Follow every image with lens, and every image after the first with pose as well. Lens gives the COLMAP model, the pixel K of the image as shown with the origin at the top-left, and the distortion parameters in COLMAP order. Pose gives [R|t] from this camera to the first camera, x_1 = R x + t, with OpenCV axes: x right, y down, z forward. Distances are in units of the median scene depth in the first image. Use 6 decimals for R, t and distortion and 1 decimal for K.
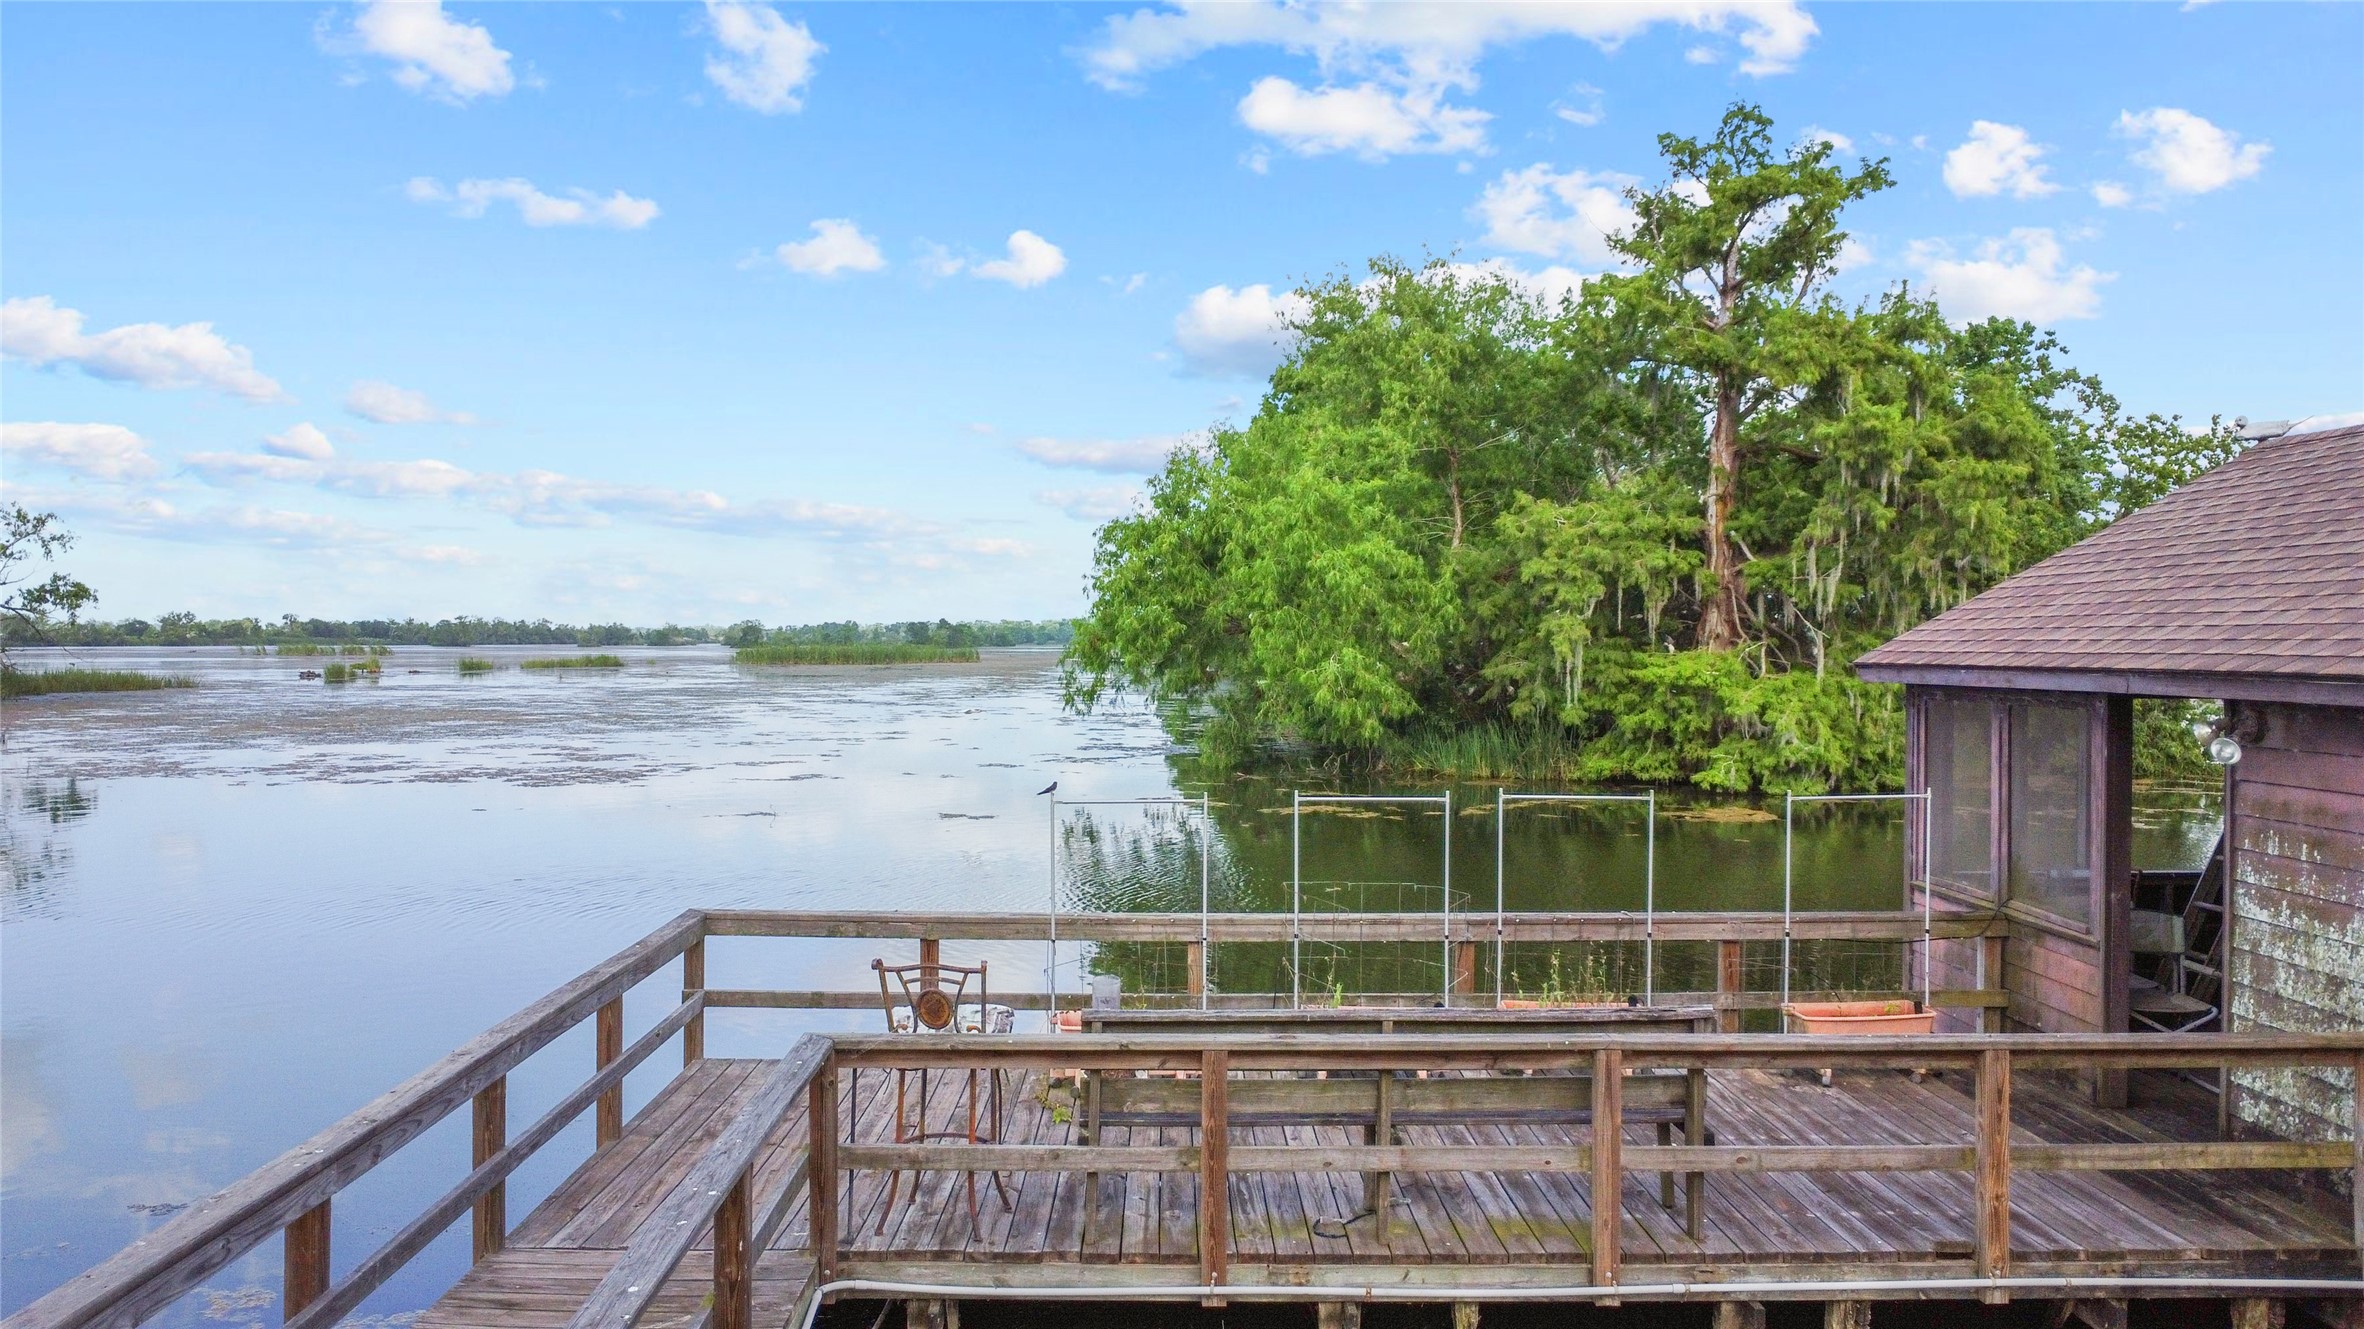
lens RADIAL K [[1693.7, 0, 1182.0], [0, 1693.7, 664.5], [0, 0, 1]] dist [-0.029236, -0.009626]
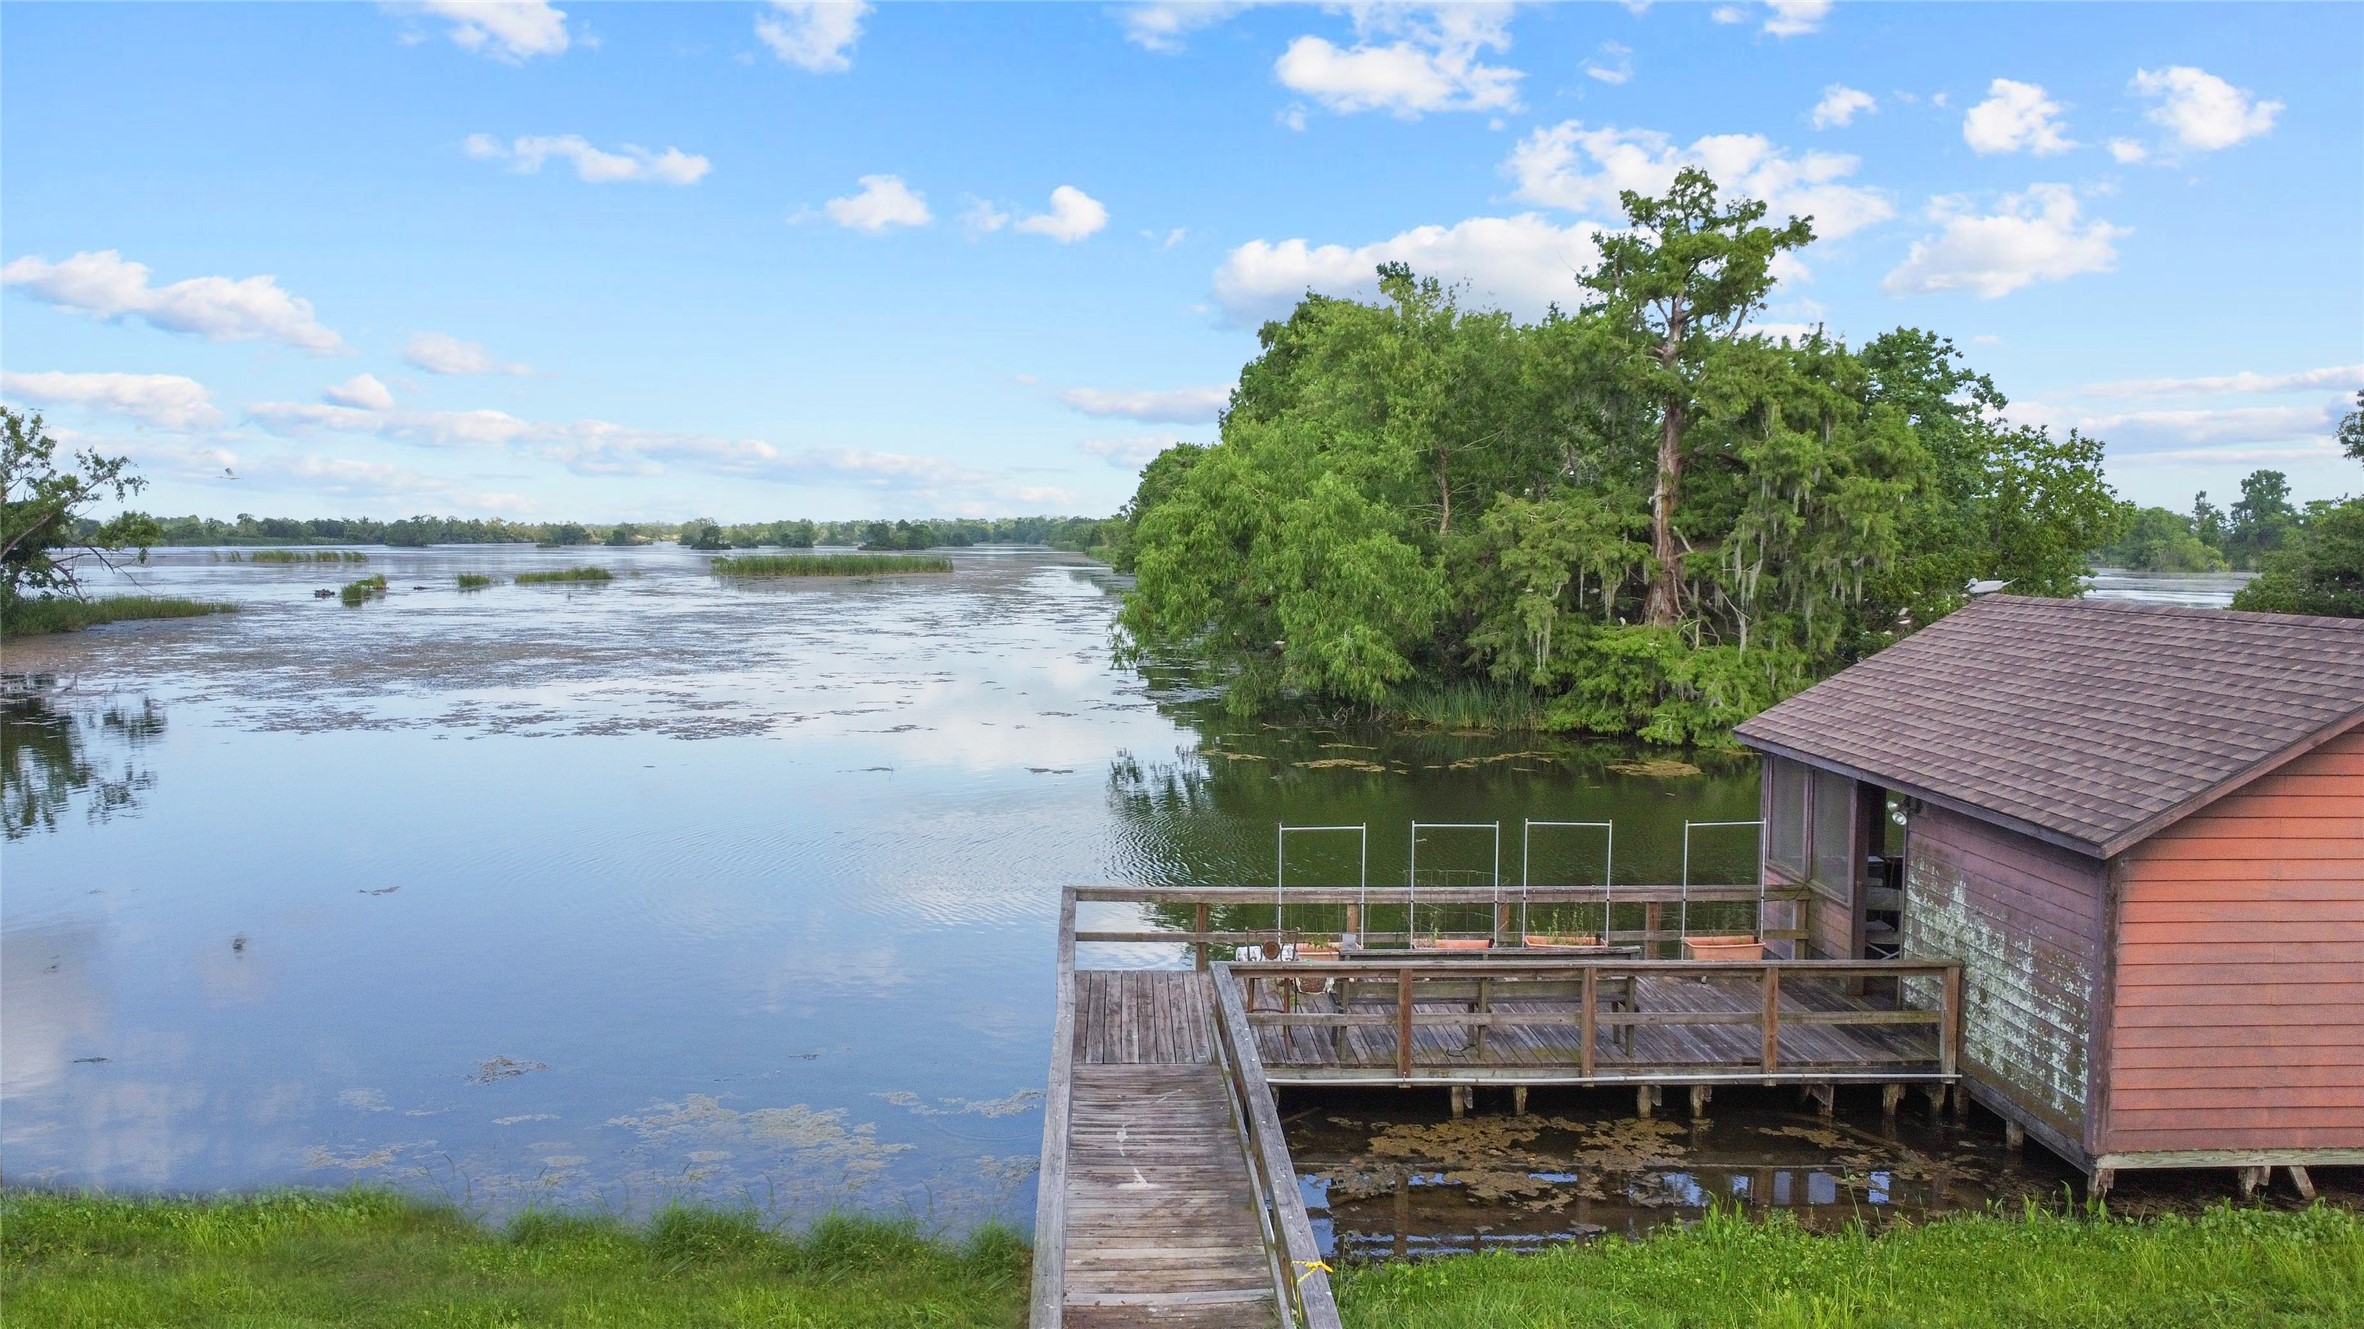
lens RADIAL K [[1693.7, 0, 1182.0], [0, 1693.7, 664.5], [0, 0, 1]] dist [-0.029236, -0.009626]
pose [[0.999616, 0.001535, 0.027685, -0.062916], [-0.003226, 0.998124, 0.061139, -0.055182], [-0.027539, -0.061205, 0.997745, -0.212697]]
